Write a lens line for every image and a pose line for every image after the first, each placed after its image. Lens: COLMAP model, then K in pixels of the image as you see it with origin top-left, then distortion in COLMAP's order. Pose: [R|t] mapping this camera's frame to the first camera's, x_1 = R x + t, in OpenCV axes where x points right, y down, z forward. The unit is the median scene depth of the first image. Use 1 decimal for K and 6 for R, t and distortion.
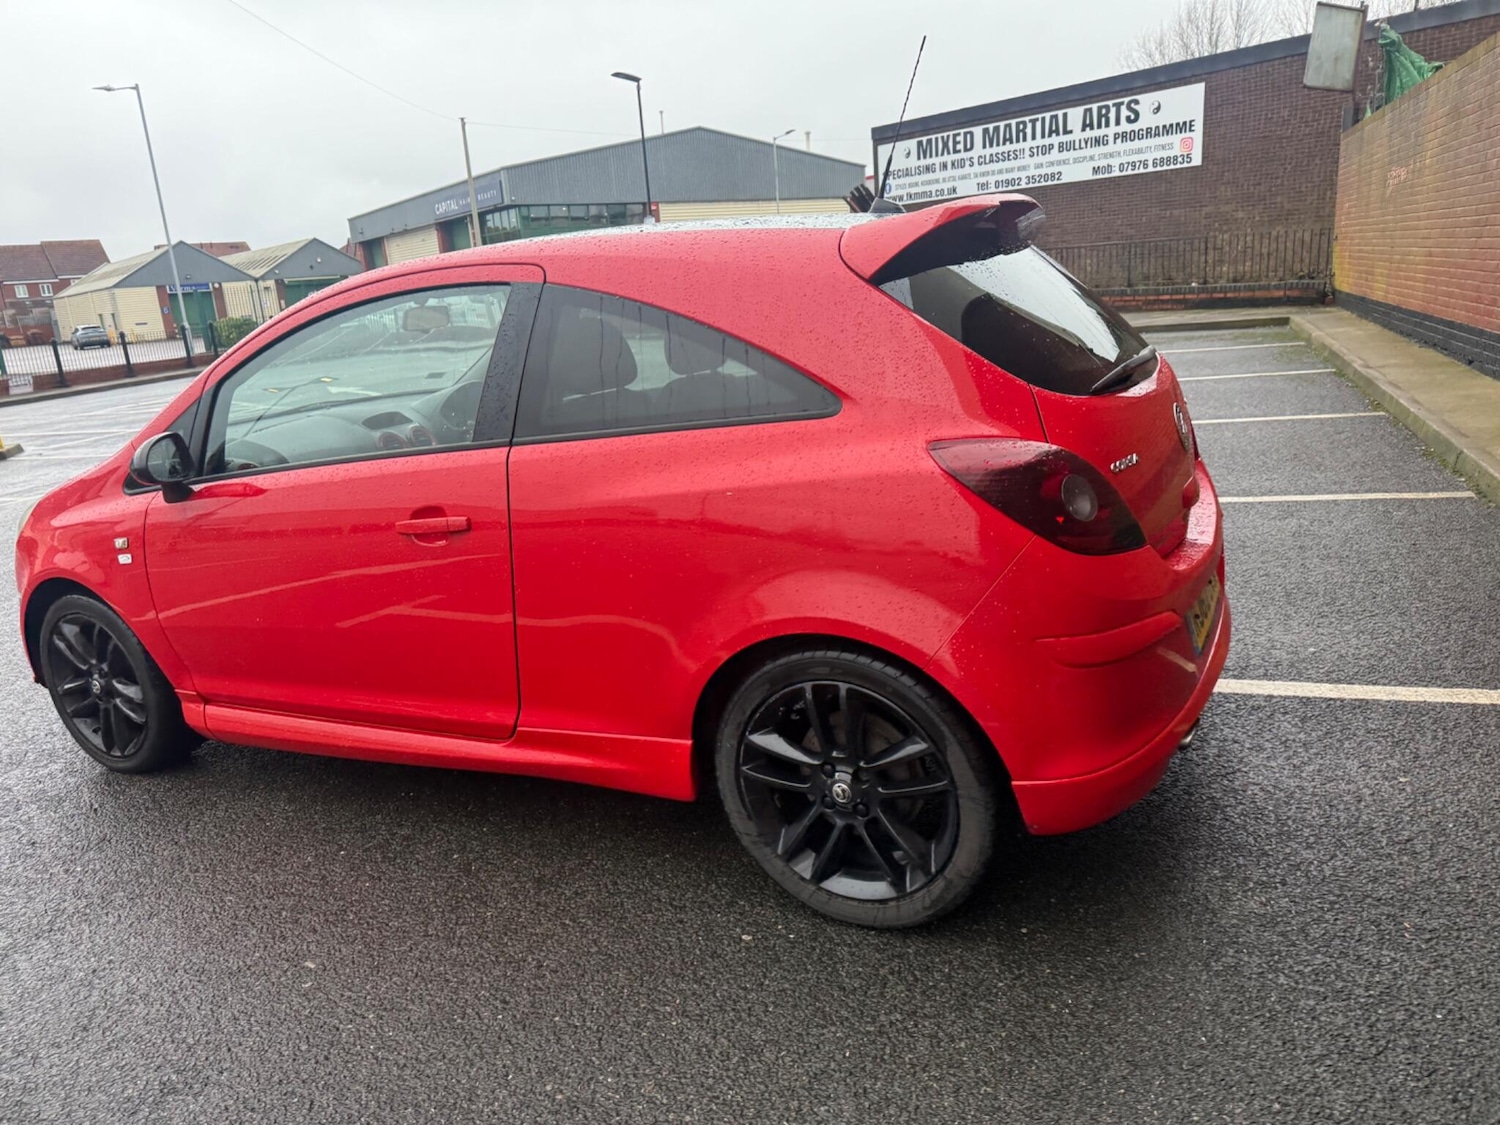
lens RADIAL K [[1062.3, 0, 758.3], [0, 1062.3, 575.3], [0, 0, 1]] dist [0.023136, -0.031499]
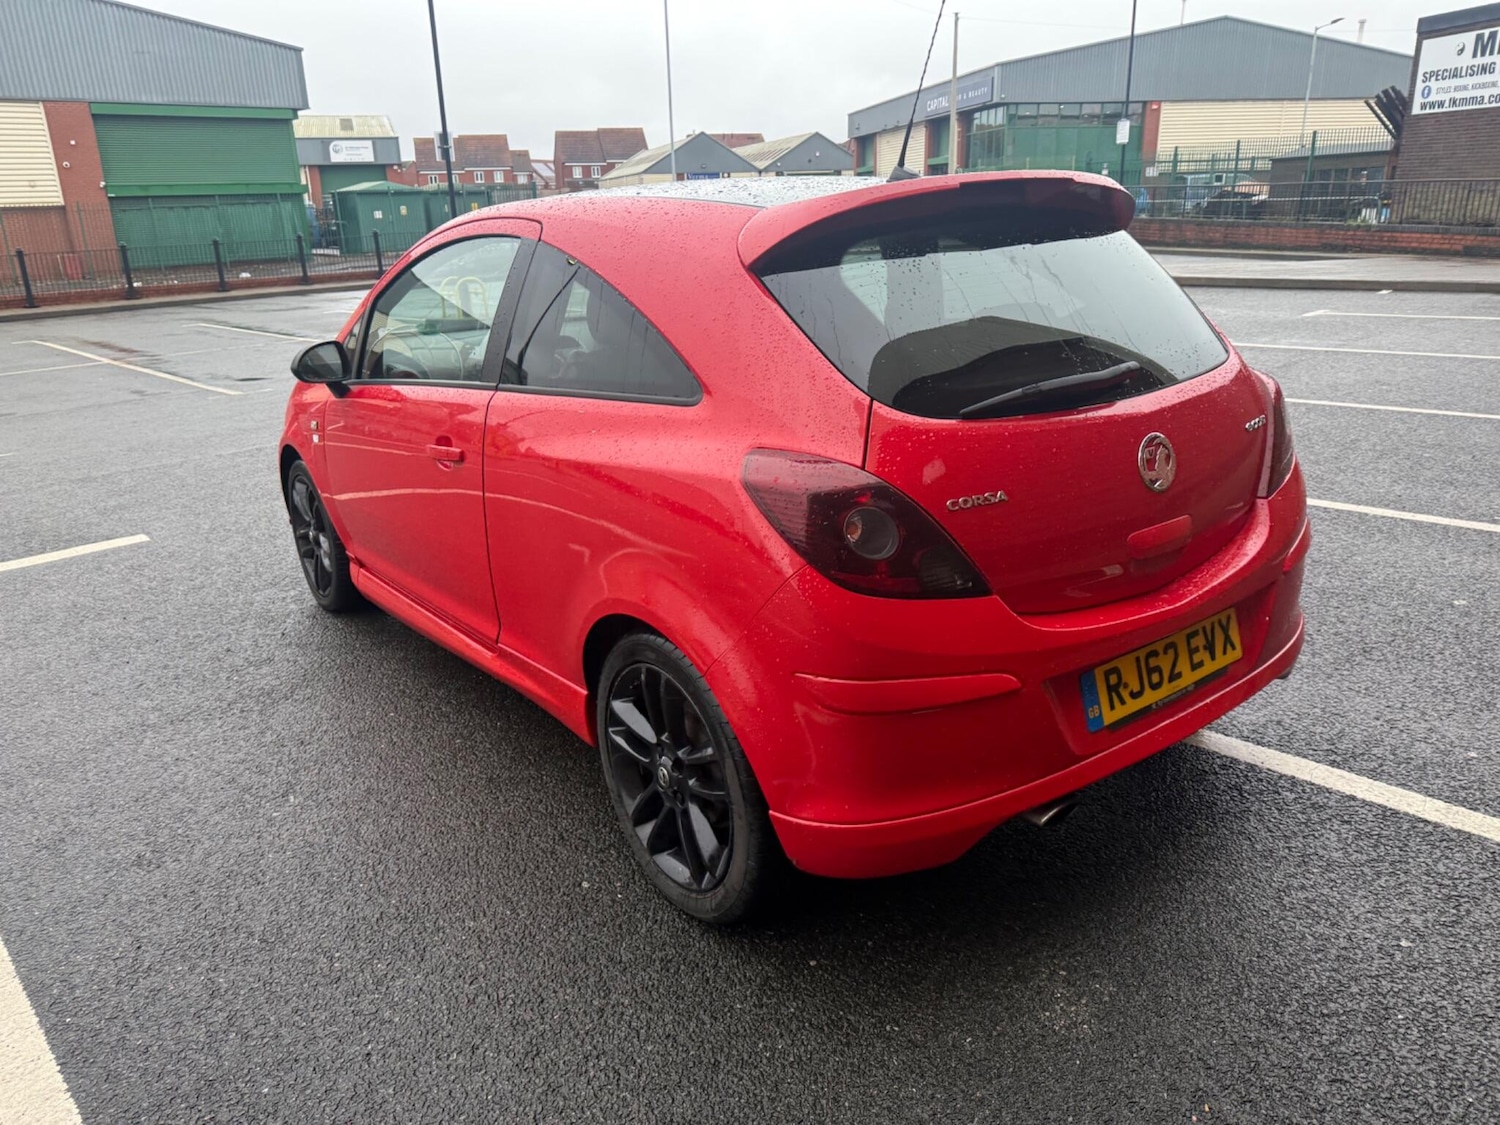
lens RADIAL K [[1062.3, 0, 758.8], [0, 1062.3, 564.7], [0, 0, 1]] dist [0.023136, -0.031499]
pose [[0.903137, 0.182771, -0.388507, 0.050542], [-0.152165, 0.982389, 0.108431, -0.011475], [0.401483, -0.038811, 0.915044, 0.011299]]
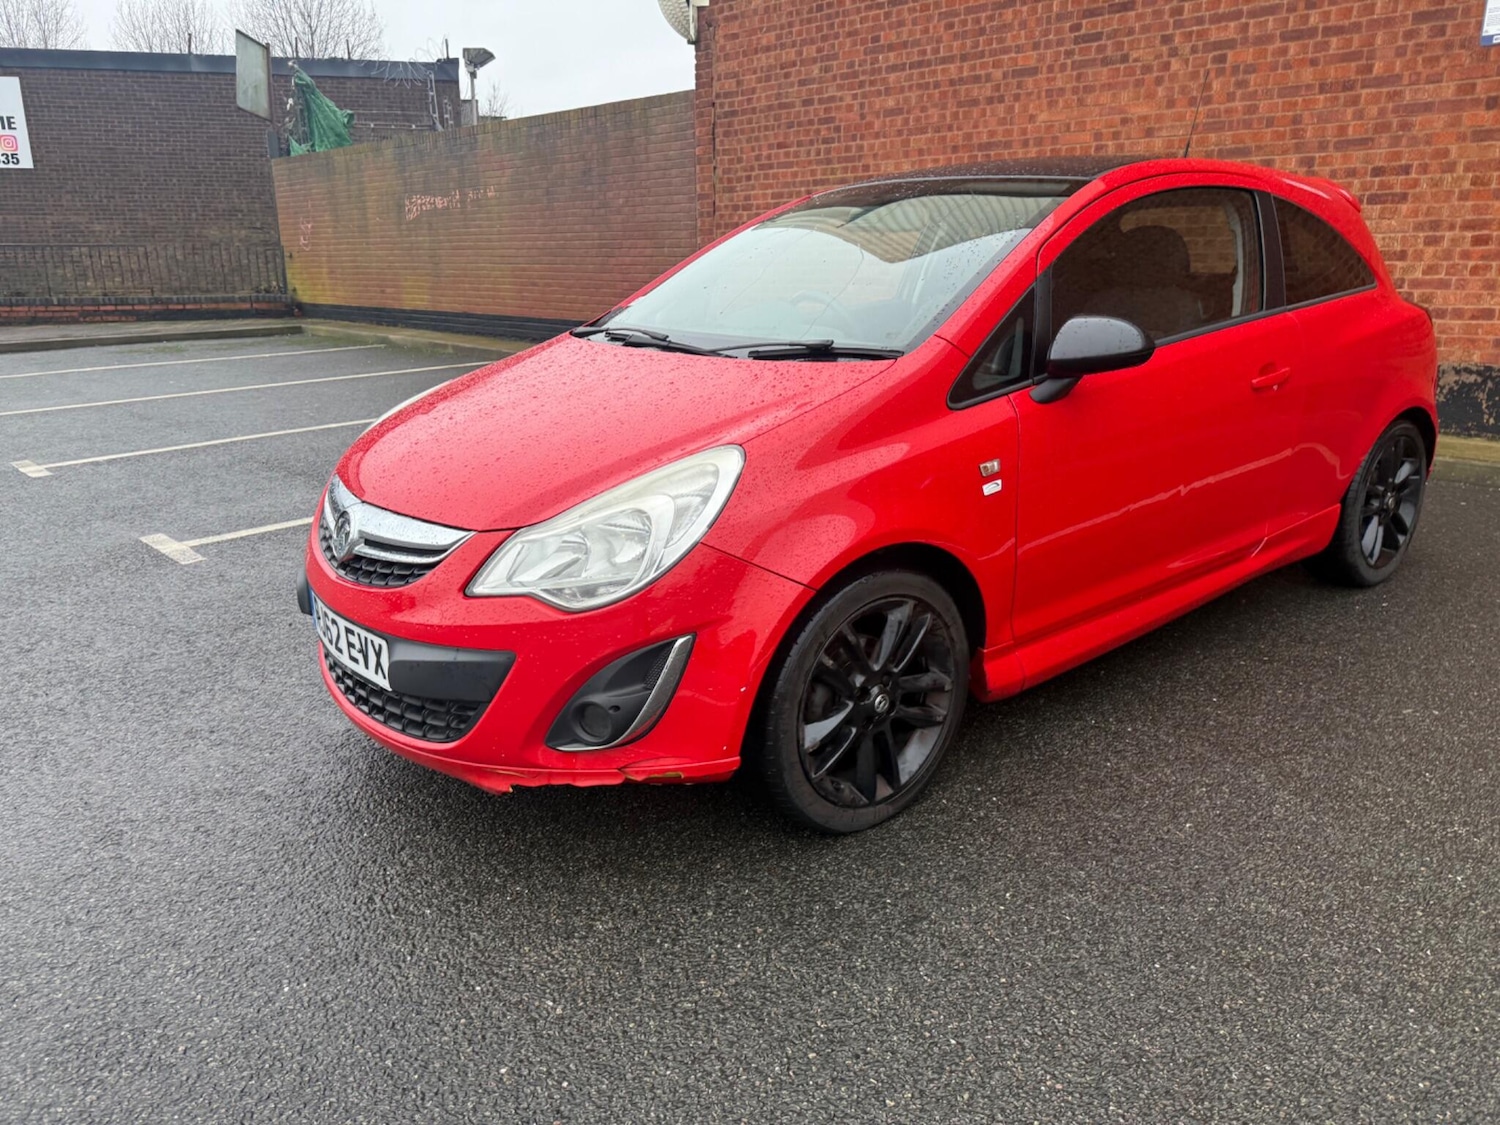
lens RADIAL K [[1062.3, 0, 758.5], [0, 1062.3, 551.8], [0, 0, 1]] dist [0.023136, -0.031499]
pose [[0.403466, -0.173317, 0.898430, -0.192644], [0.223365, 0.970847, 0.086978, -0.010574], [-0.887313, 0.165585, 0.430416, 0.115761]]
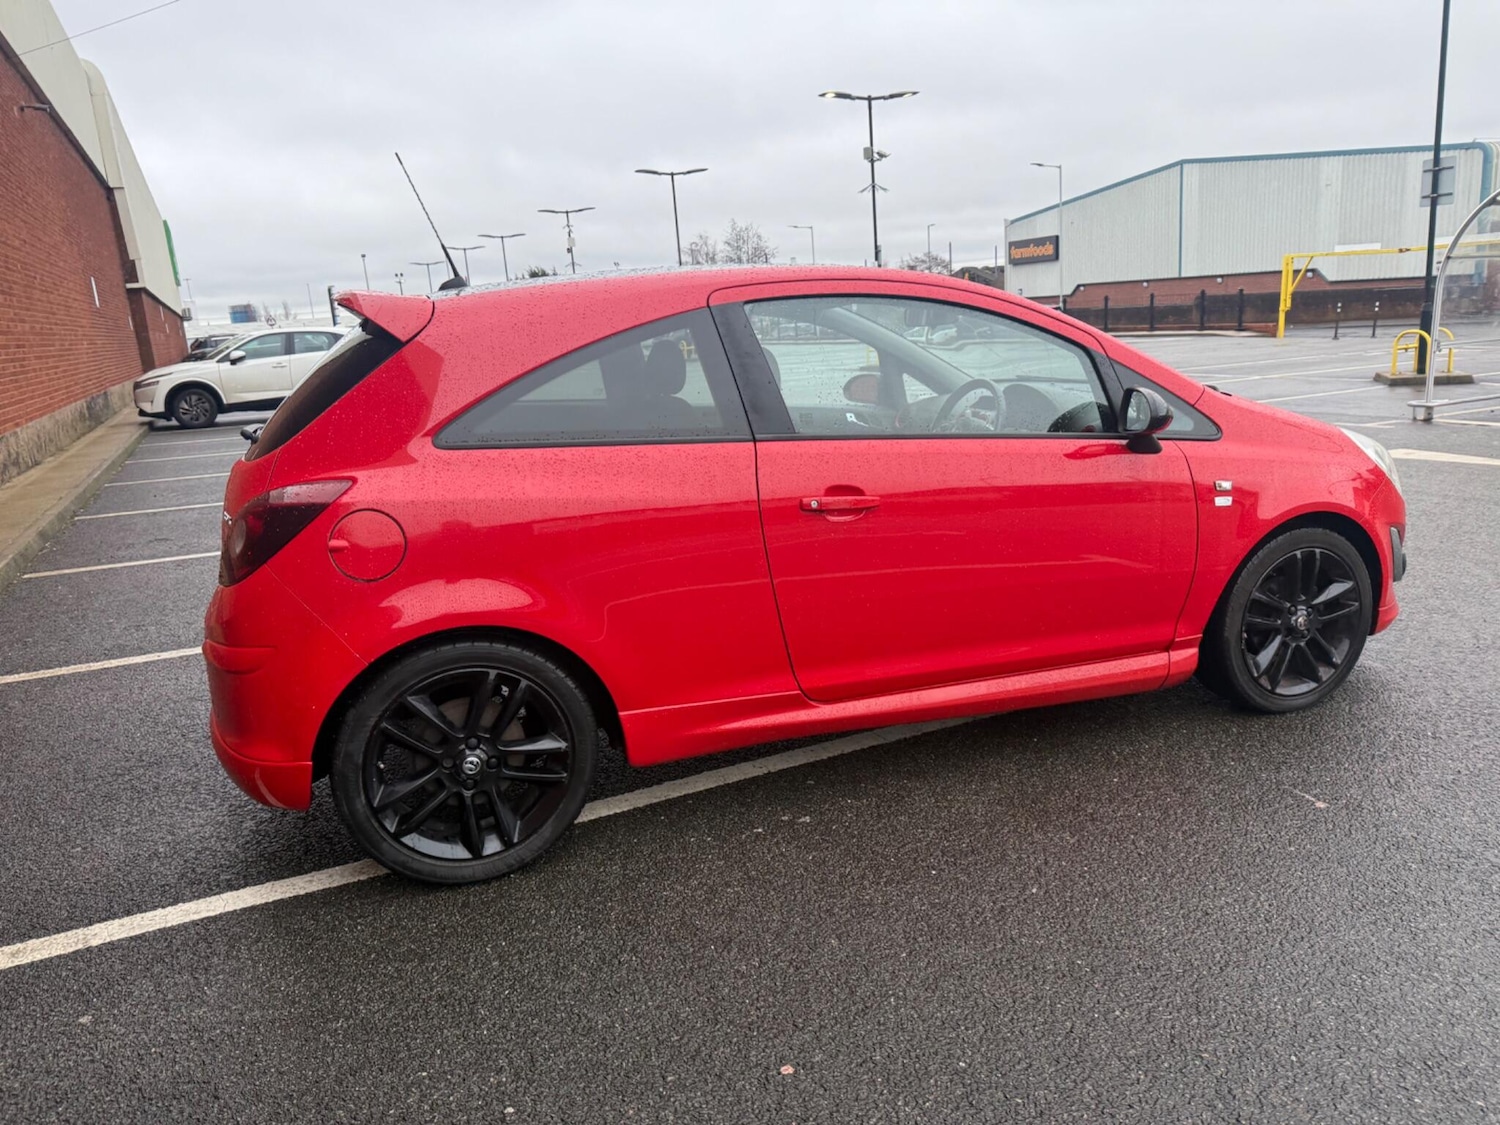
lens RADIAL K [[1062.3, 0, 756.9], [0, 1062.3, 559.5], [0, 0, 1]] dist [0.023136, -0.031499]
pose [[-0.673319, 0.289142, -0.680469, 0.094341], [-0.082969, 0.884996, 0.458146, -0.077355], [0.734682, 0.364936, -0.571895, 0.243470]]
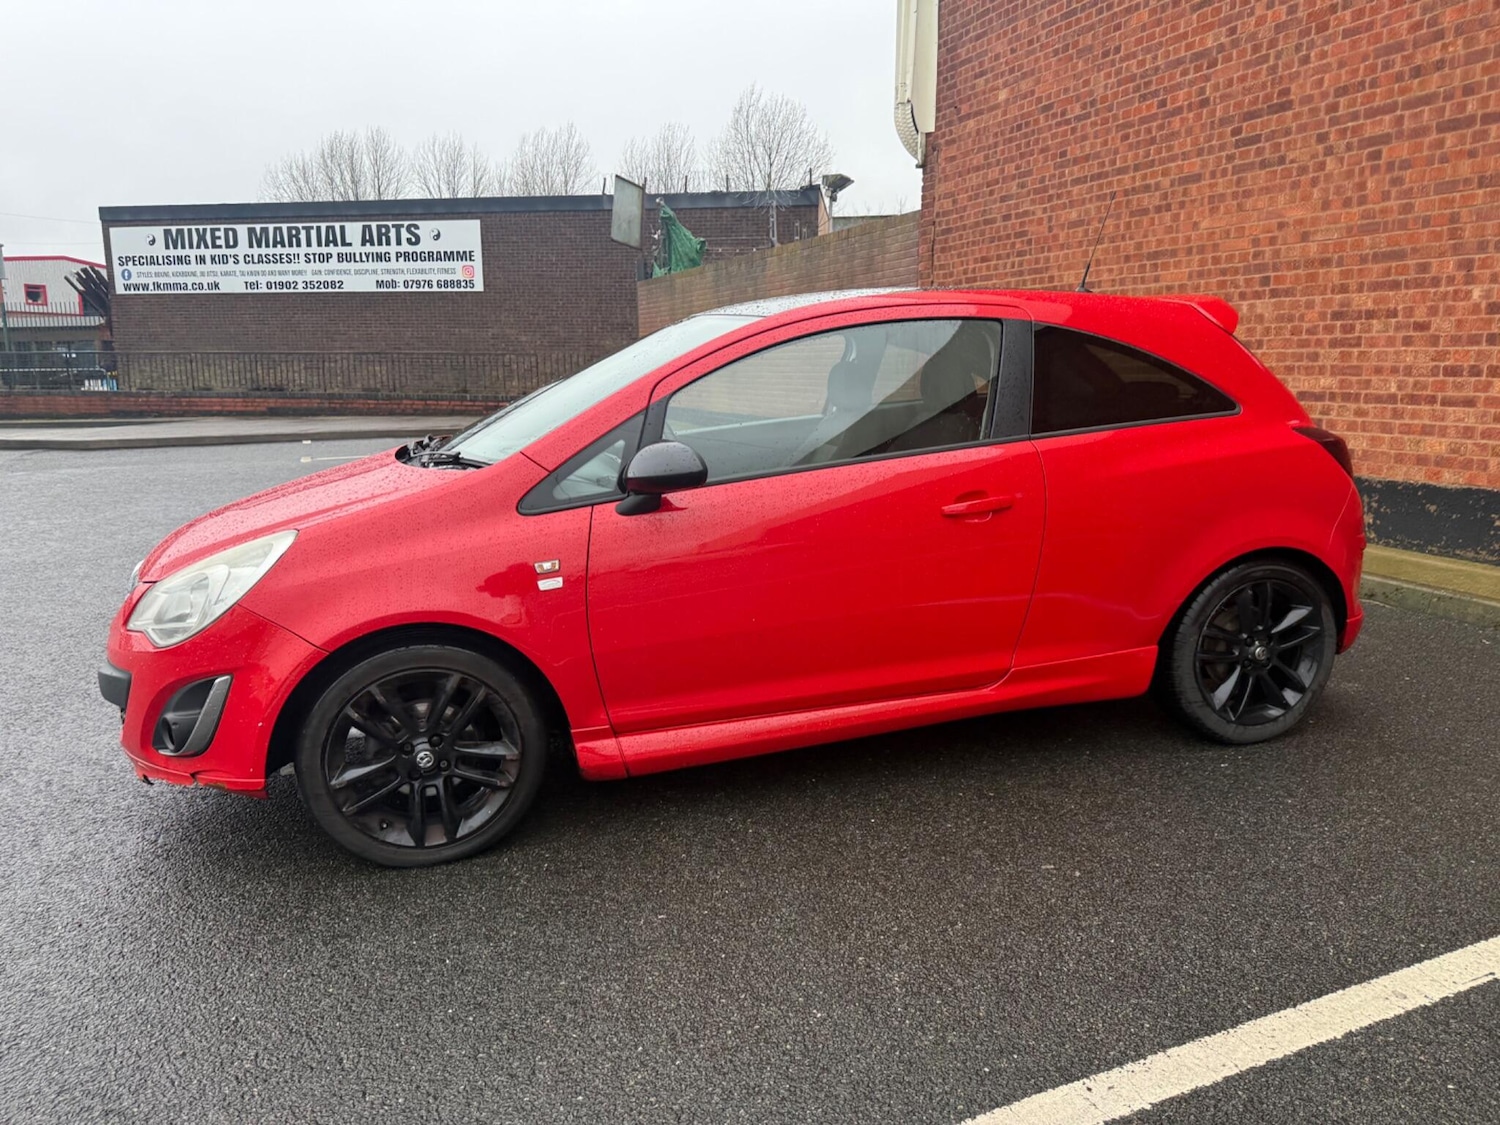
lens RADIAL K [[1062.3, 0, 759.7], [0, 1062.3, 555.0], [0, 0, 1]] dist [0.023136, -0.031499]
pose [[0.724187, -0.053821, 0.687500, -0.150903], [0.138778, 0.987928, -0.068844, 0.006515], [-0.675495, 0.145266, 0.722914, 0.032610]]
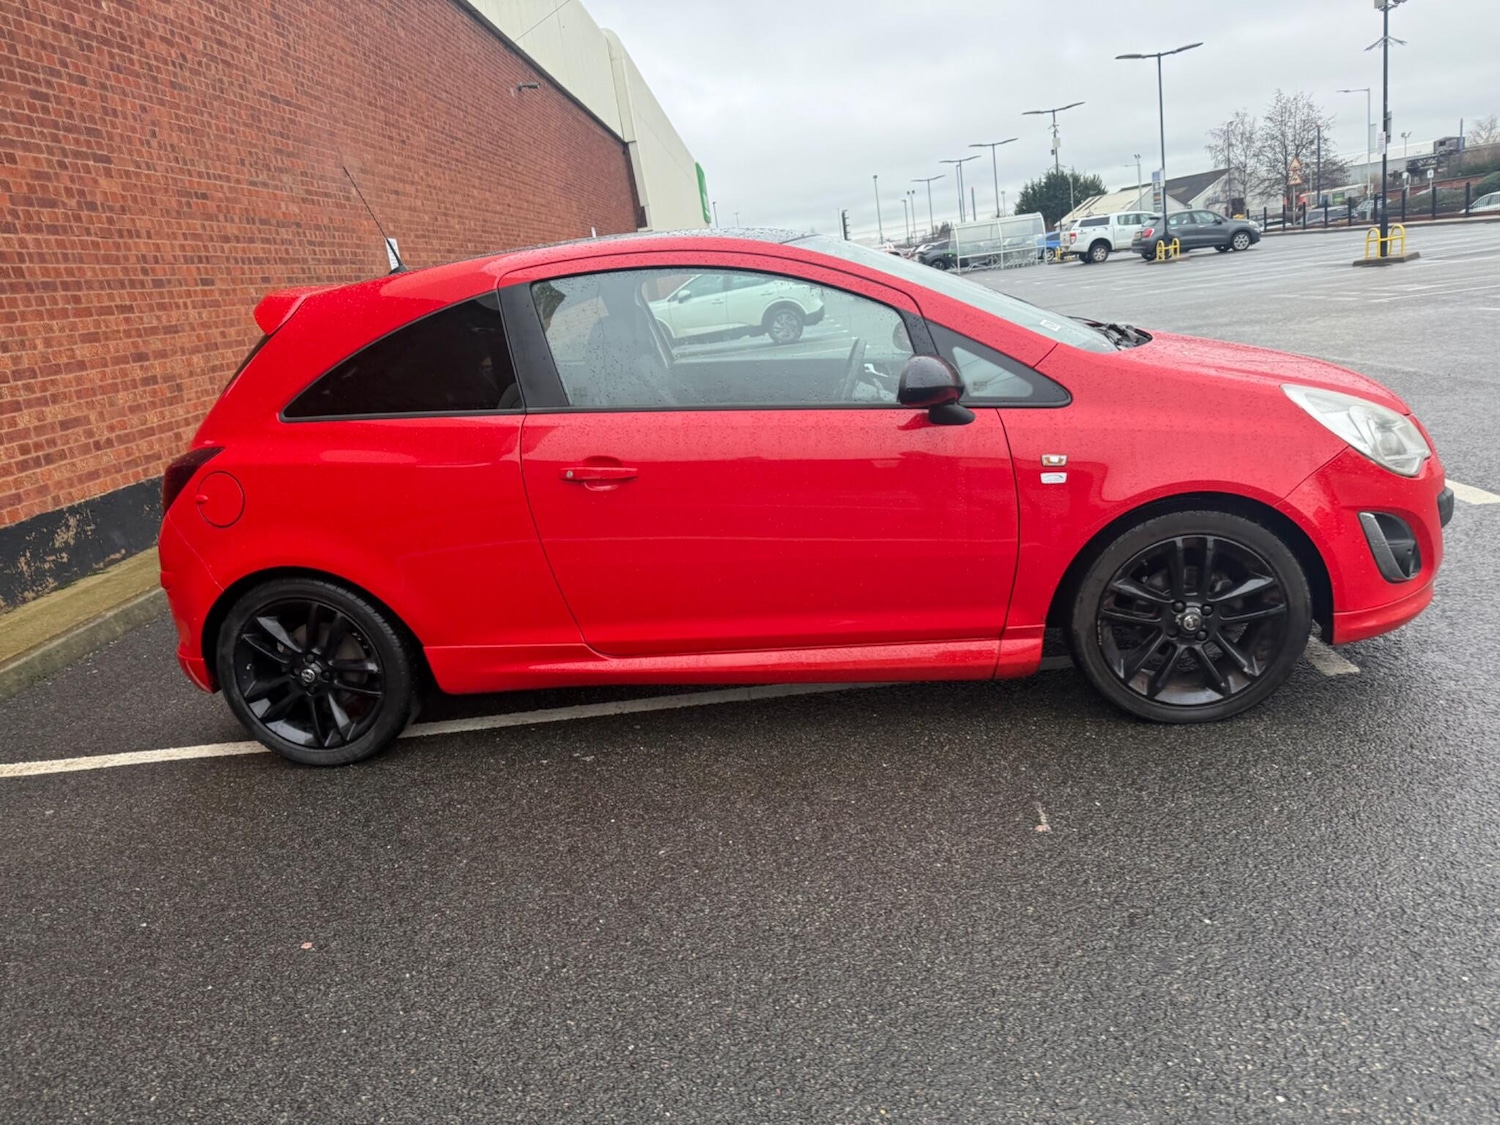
lens RADIAL K [[1062.3, 0, 753.6], [0, 1062.3, 575.1], [0, 0, 1]] dist [0.023136, -0.031499]
pose [[-0.917755, 0.291128, -0.270128, 0.022072], [0.109288, 0.839047, 0.532969, -0.085334], [0.381813, 0.459614, -0.801857, 0.297890]]
